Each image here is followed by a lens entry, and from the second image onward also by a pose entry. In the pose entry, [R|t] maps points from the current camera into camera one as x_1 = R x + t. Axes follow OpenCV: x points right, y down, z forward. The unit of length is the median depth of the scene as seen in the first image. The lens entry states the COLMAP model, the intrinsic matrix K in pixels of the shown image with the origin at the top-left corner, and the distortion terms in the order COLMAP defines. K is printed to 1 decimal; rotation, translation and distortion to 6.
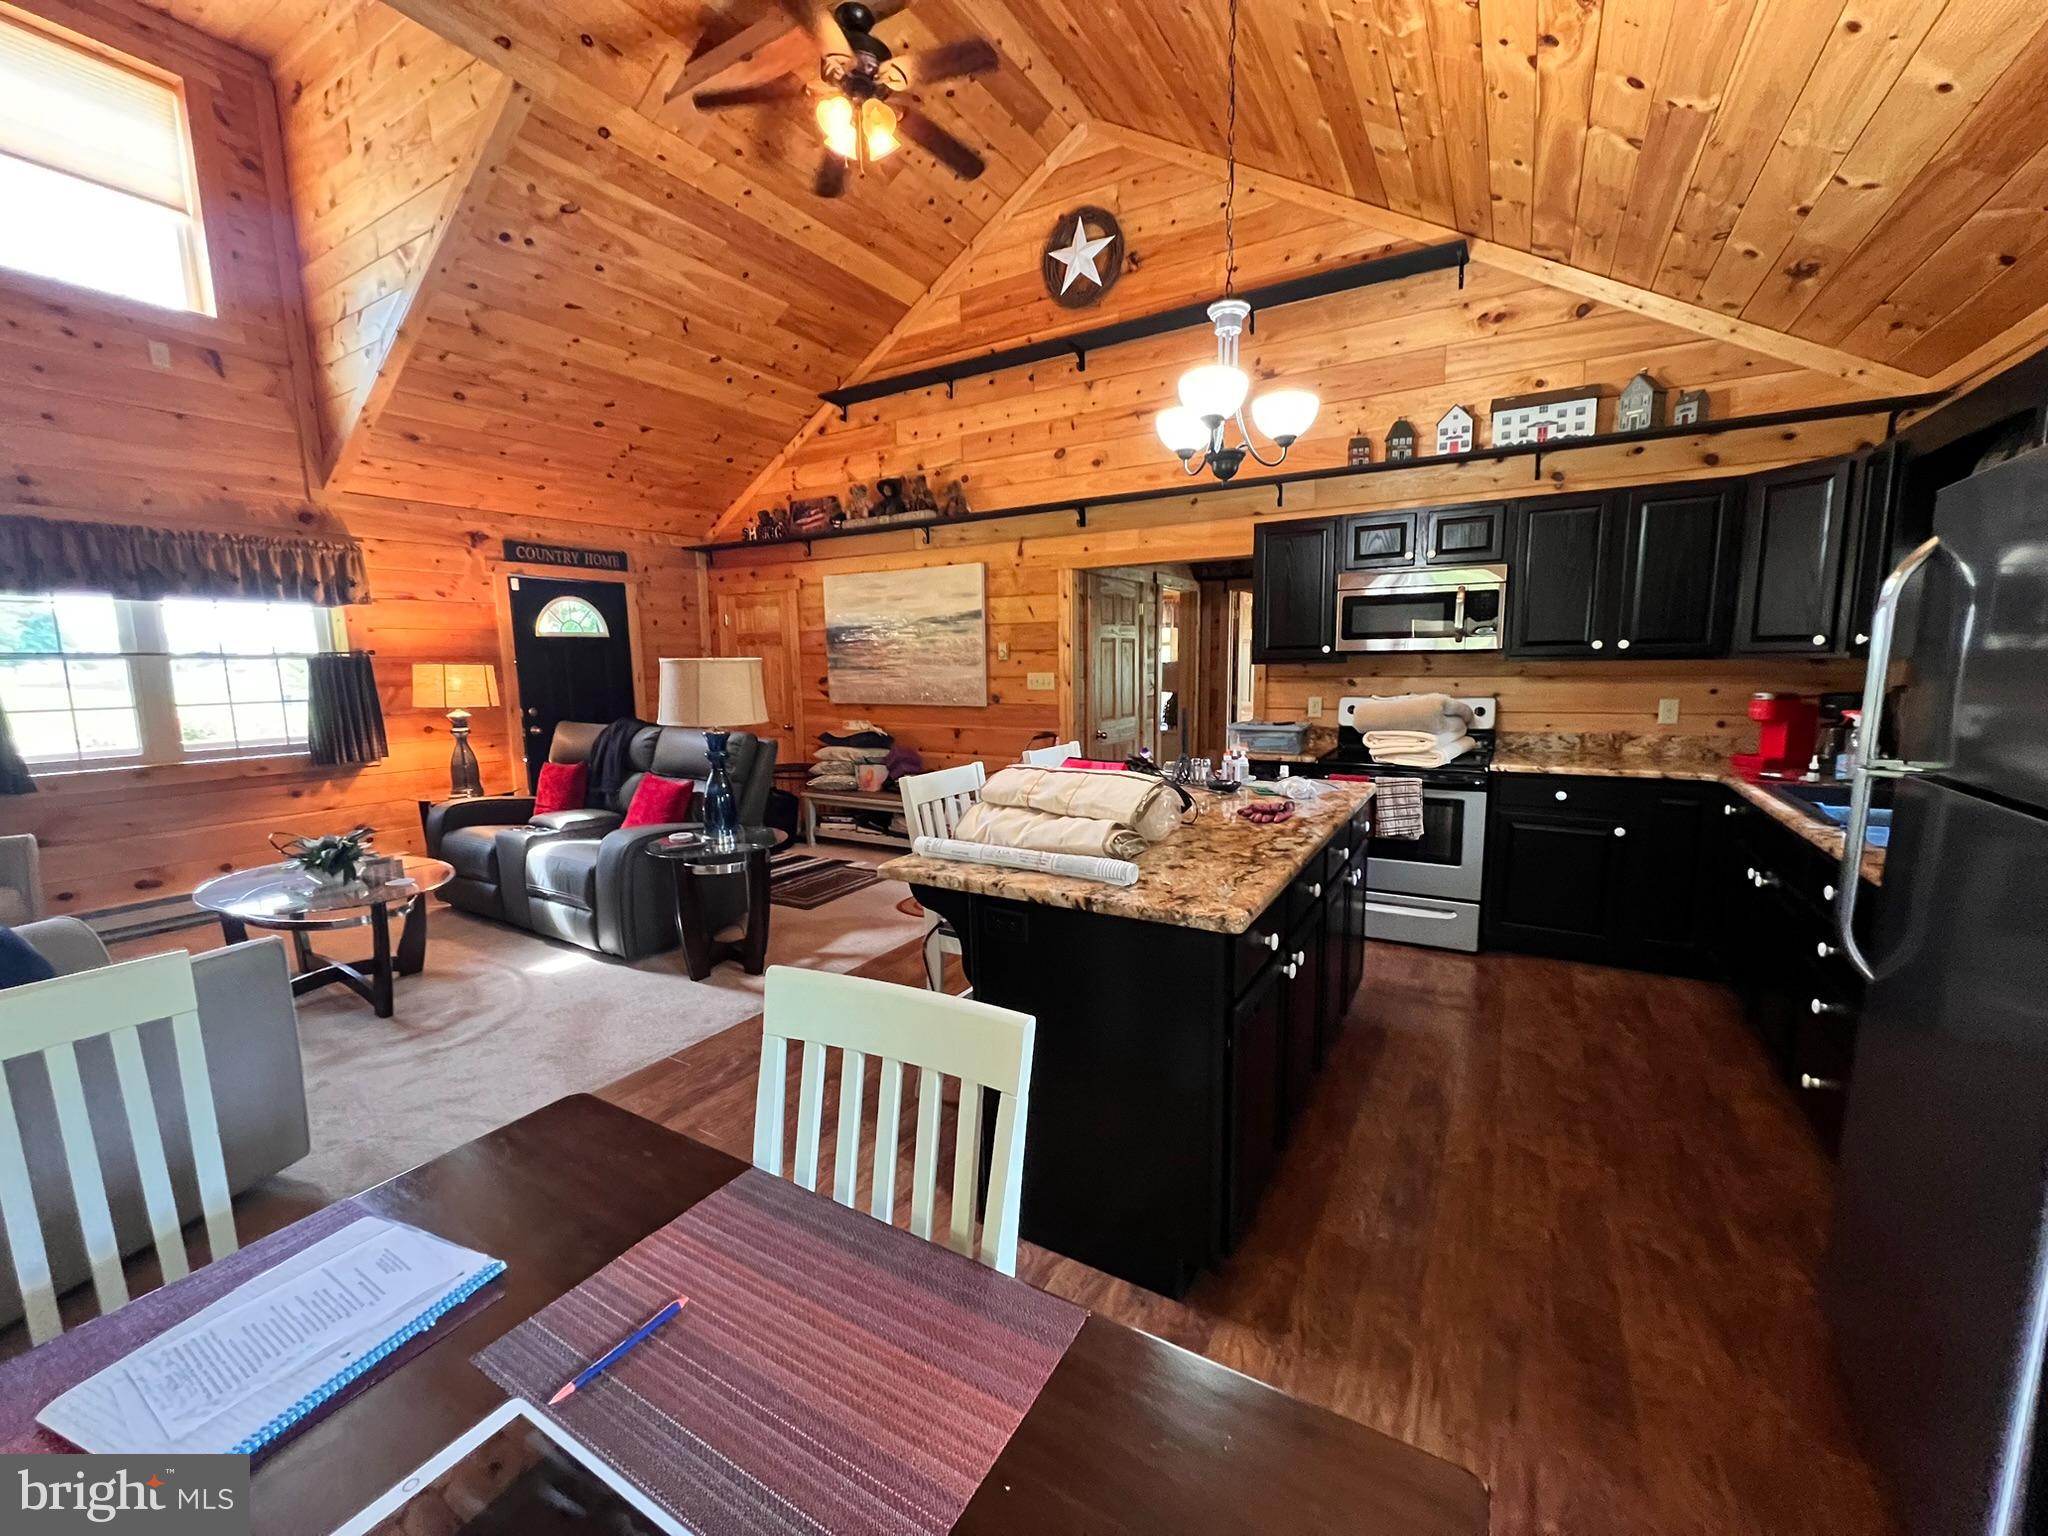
lens RADIAL K [[818.2, 0, 1022.4], [0, 818.2, 768.9], [0, 0, 1]] dist [-0.002470, 0.000871]
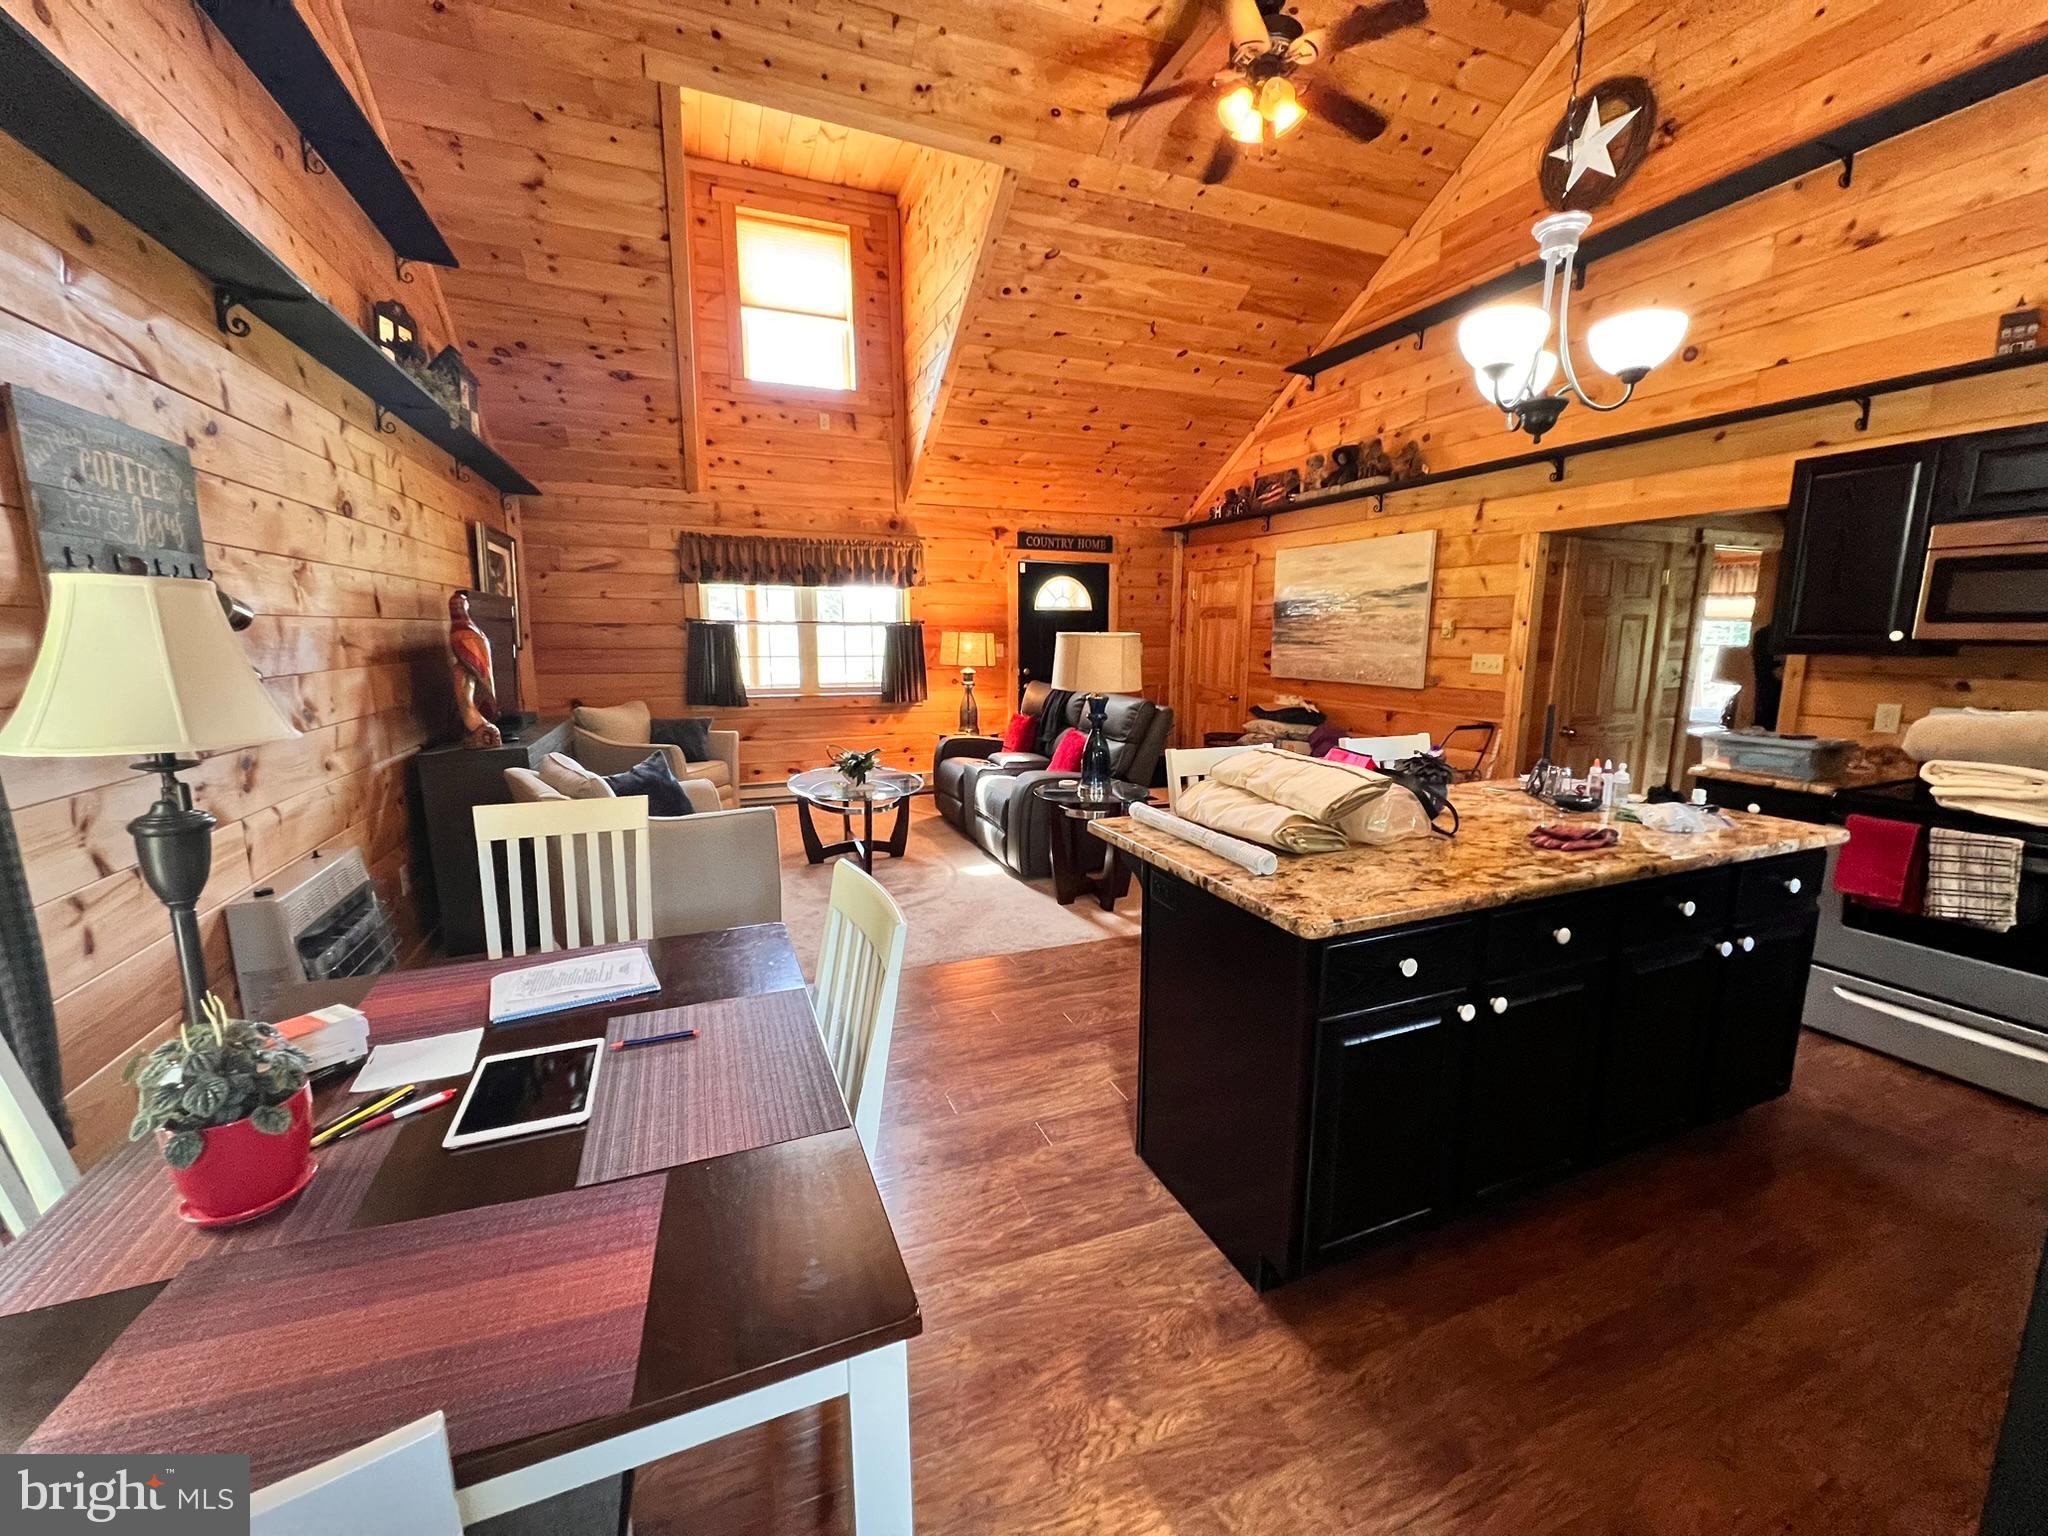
lens RADIAL K [[818.2, 0, 1031.1], [0, 818.2, 768.7], [0, 0, 1]] dist [-0.002470, 0.000871]
pose [[0.801639, 0.117434, -0.586161, 0.188466], [-0.095341, 0.993080, 0.068568, -0.011475], [0.590157, 0.000918, 0.807288, 0.009587]]
